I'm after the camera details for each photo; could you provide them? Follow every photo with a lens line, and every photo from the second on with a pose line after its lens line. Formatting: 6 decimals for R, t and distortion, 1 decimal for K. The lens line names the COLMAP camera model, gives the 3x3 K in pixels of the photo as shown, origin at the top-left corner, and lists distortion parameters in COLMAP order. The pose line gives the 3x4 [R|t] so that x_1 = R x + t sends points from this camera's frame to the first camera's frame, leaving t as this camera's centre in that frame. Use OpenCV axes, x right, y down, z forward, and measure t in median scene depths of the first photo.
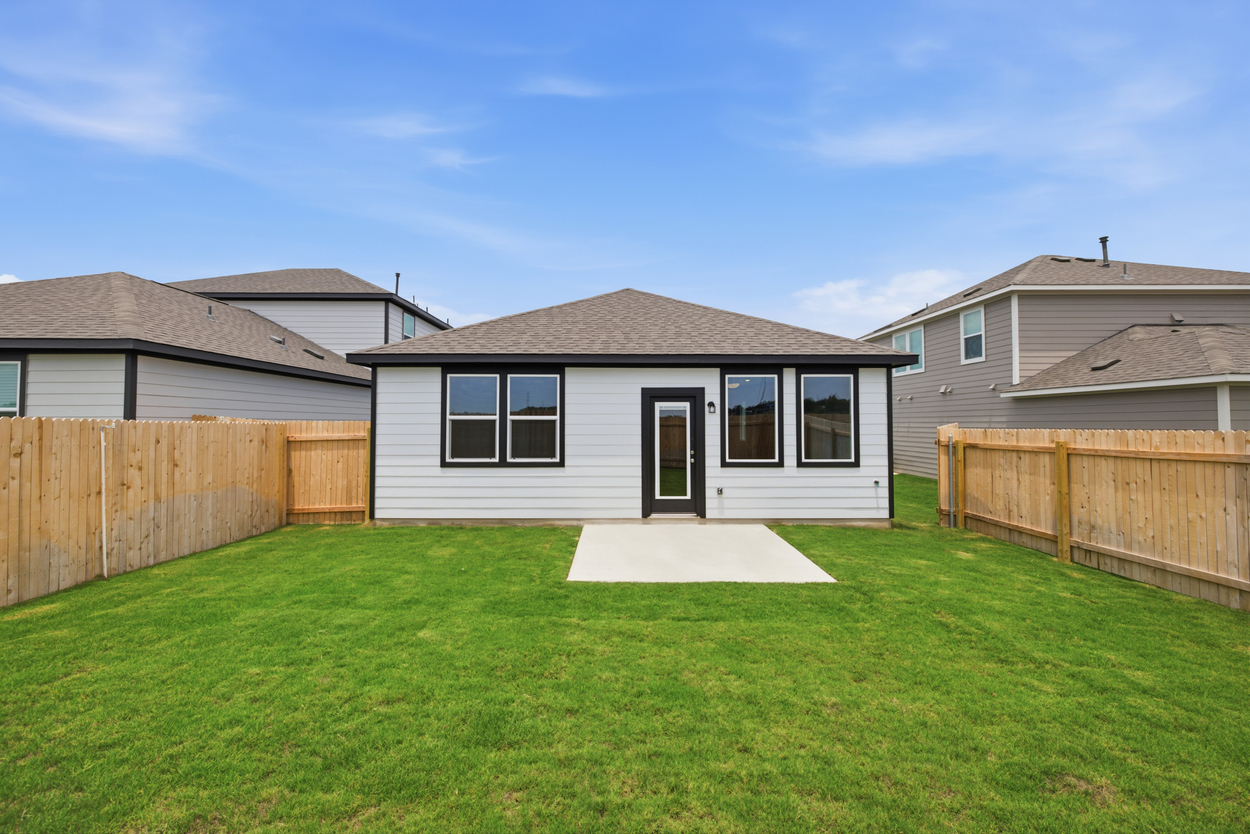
lens RADIAL K [[520.6, 0, 625.5], [0, 520.6, 400.3], [0, 0, 1]] dist [0.002306, 0.000155]
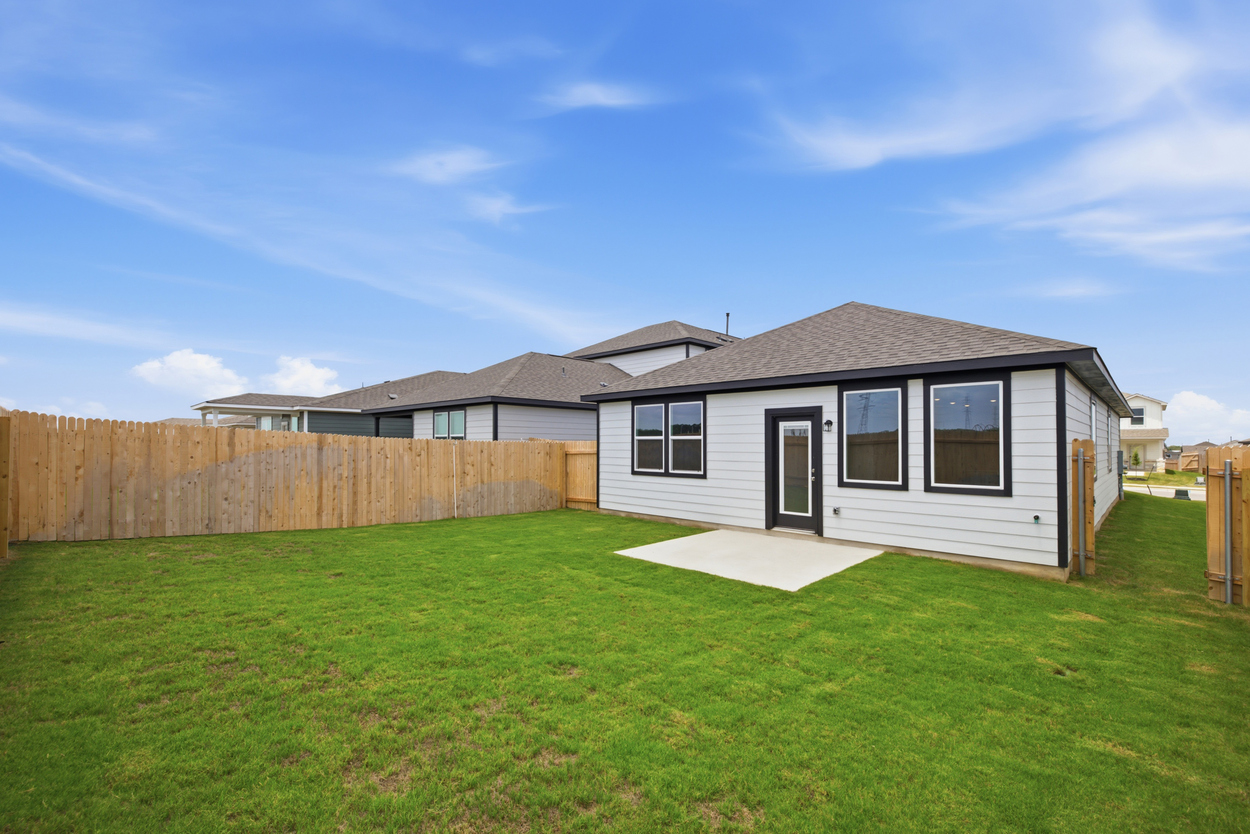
lens RADIAL K [[536.0, 0, 616.7], [0, 536.0, 413.1], [0, 0, 1]] dist [0.003694, -0.000359]
pose [[0.701516, -0.039888, -0.711537, 0.613853], [0.028187, 0.999204, -0.028225, 0.006897], [0.712096, -0.000256, 0.702082, -0.005591]]
